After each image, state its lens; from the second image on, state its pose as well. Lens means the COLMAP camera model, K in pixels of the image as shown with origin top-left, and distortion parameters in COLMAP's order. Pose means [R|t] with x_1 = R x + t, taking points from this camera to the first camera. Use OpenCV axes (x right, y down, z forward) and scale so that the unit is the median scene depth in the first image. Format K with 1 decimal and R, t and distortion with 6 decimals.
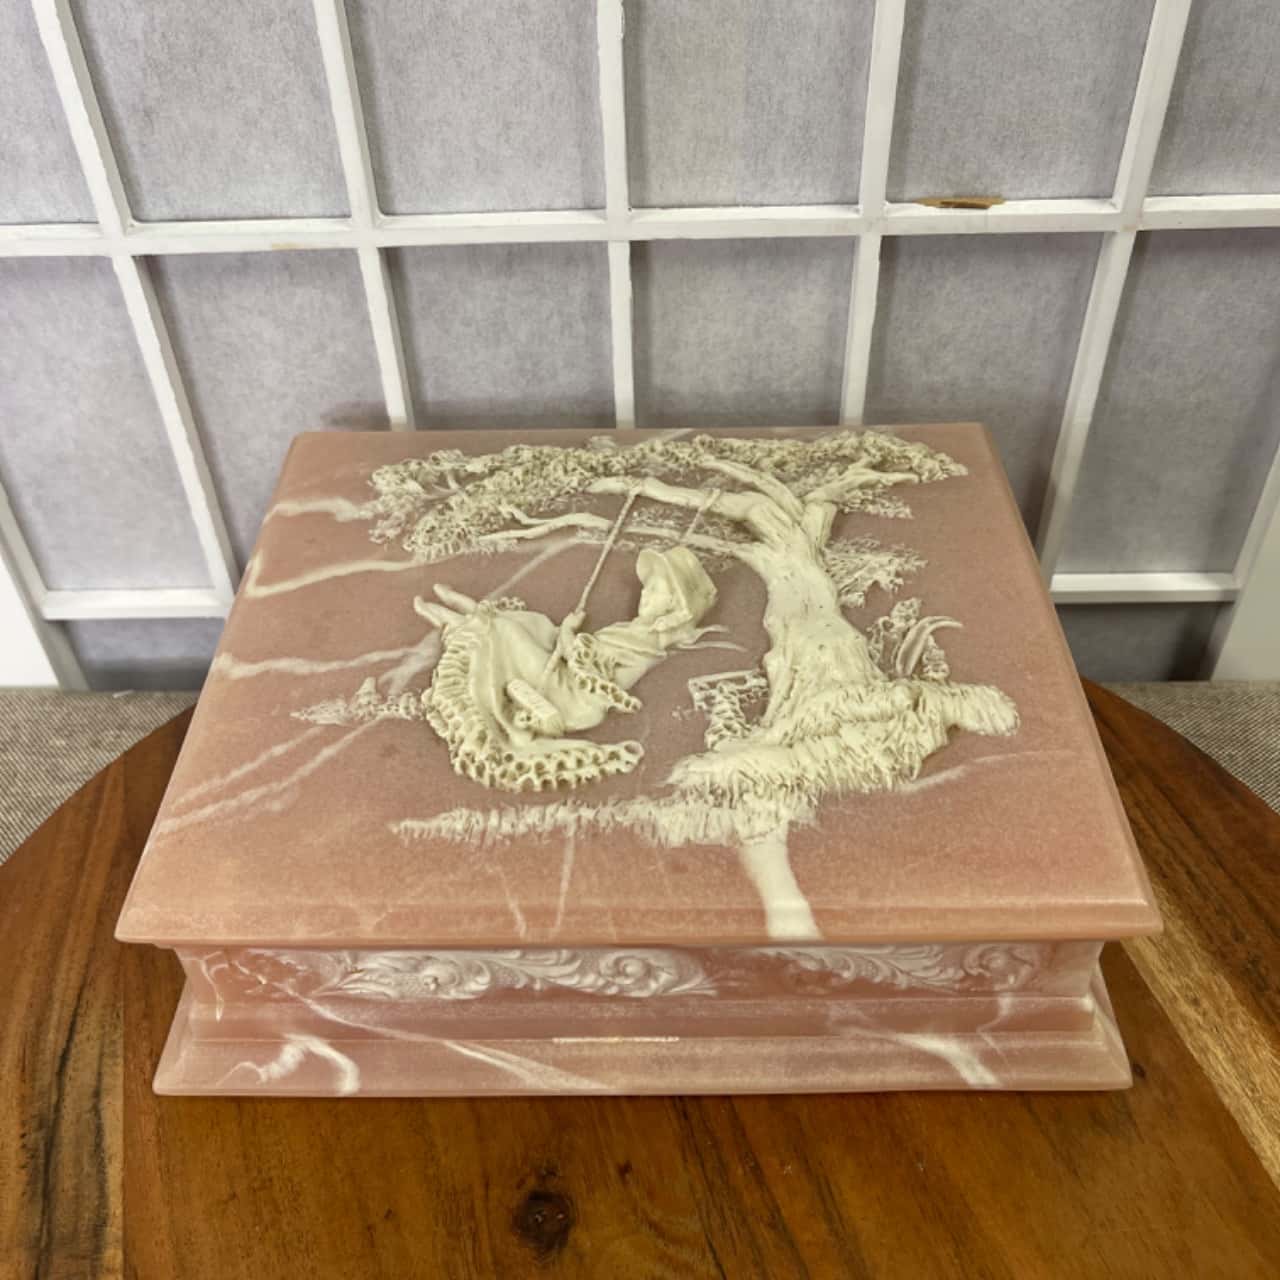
lens RADIAL K [[1333.0, 0, 657.5], [0, 1333.0, 652.8], [0, 0, 1]] dist [-0.003218, 0.000000]
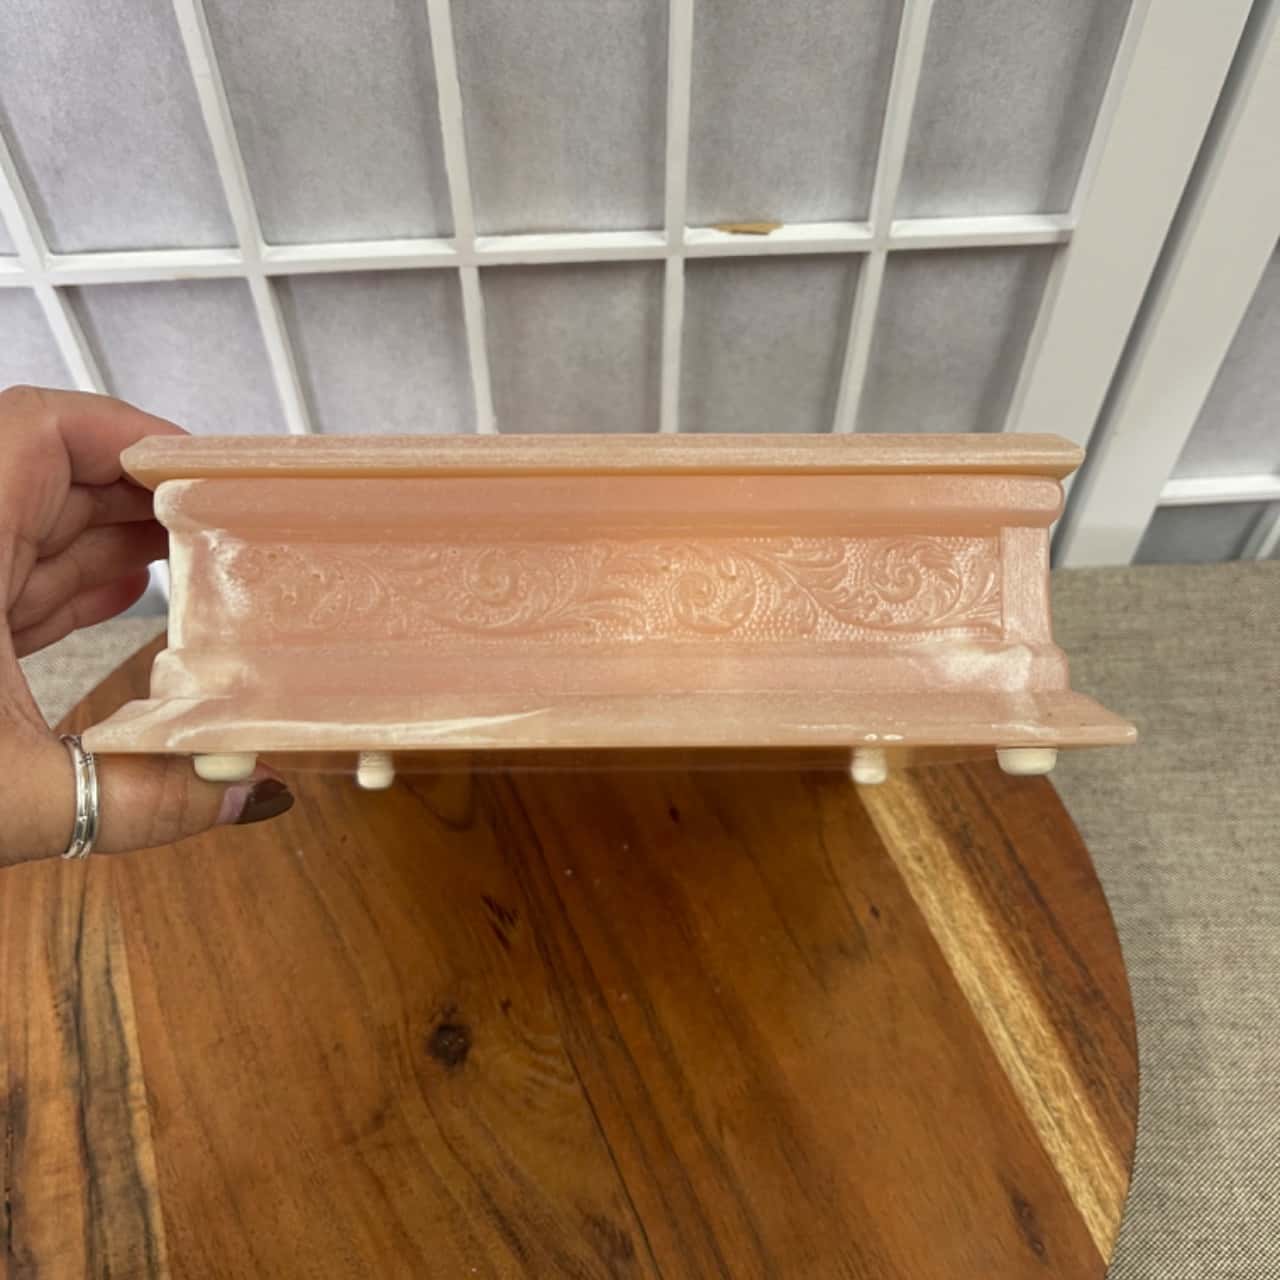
lens RADIAL K [[1333.0, 0, 643.3], [0, 1333.0, 645.6], [0, 0, 1]] dist [-0.003218, 0.000000]
pose [[0.996815, -0.045309, 0.065633, 0.117760], [0.033767, 0.985318, 0.167356, -0.565845], [-0.072252, -0.164607, 0.983709, -0.856935]]
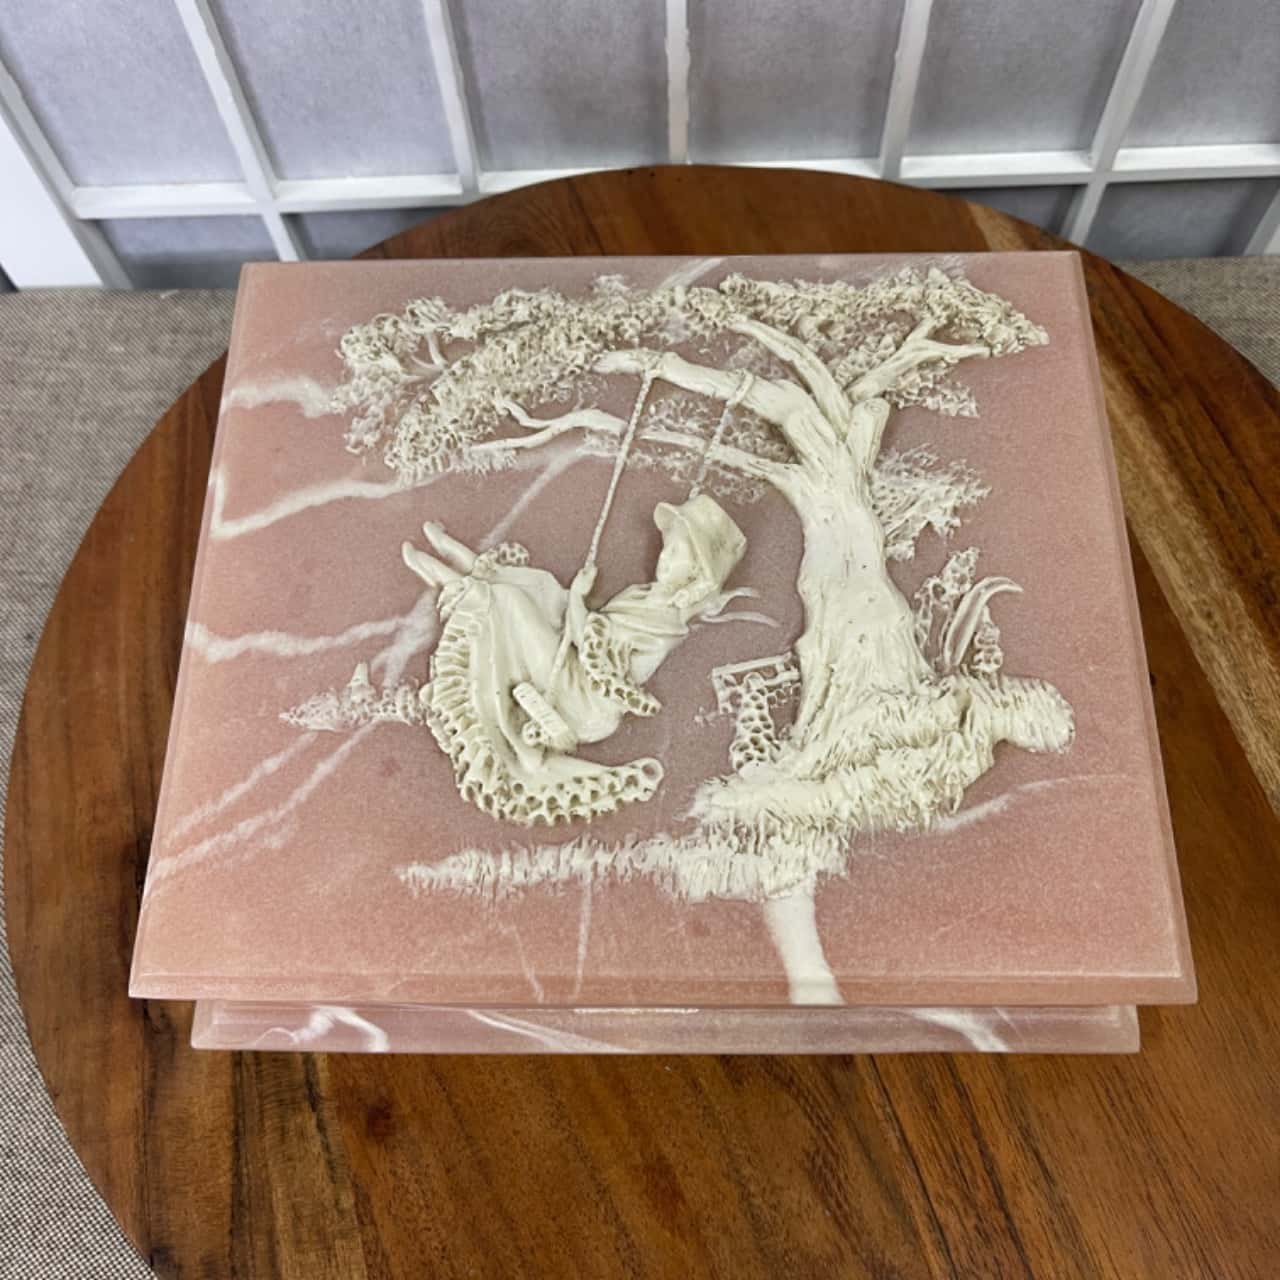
lens RADIAL K [[1333.0, 0, 654.0], [0, 1333.0, 721.8], [0, 0, 1]] dist [-0.003218, 0.000000]
pose [[0.999896, 0.002224, -0.014250, -0.002933], [0.003998, 0.906578, 0.422020, -0.270062], [0.013857, -0.422033, 0.906475, 0.135605]]
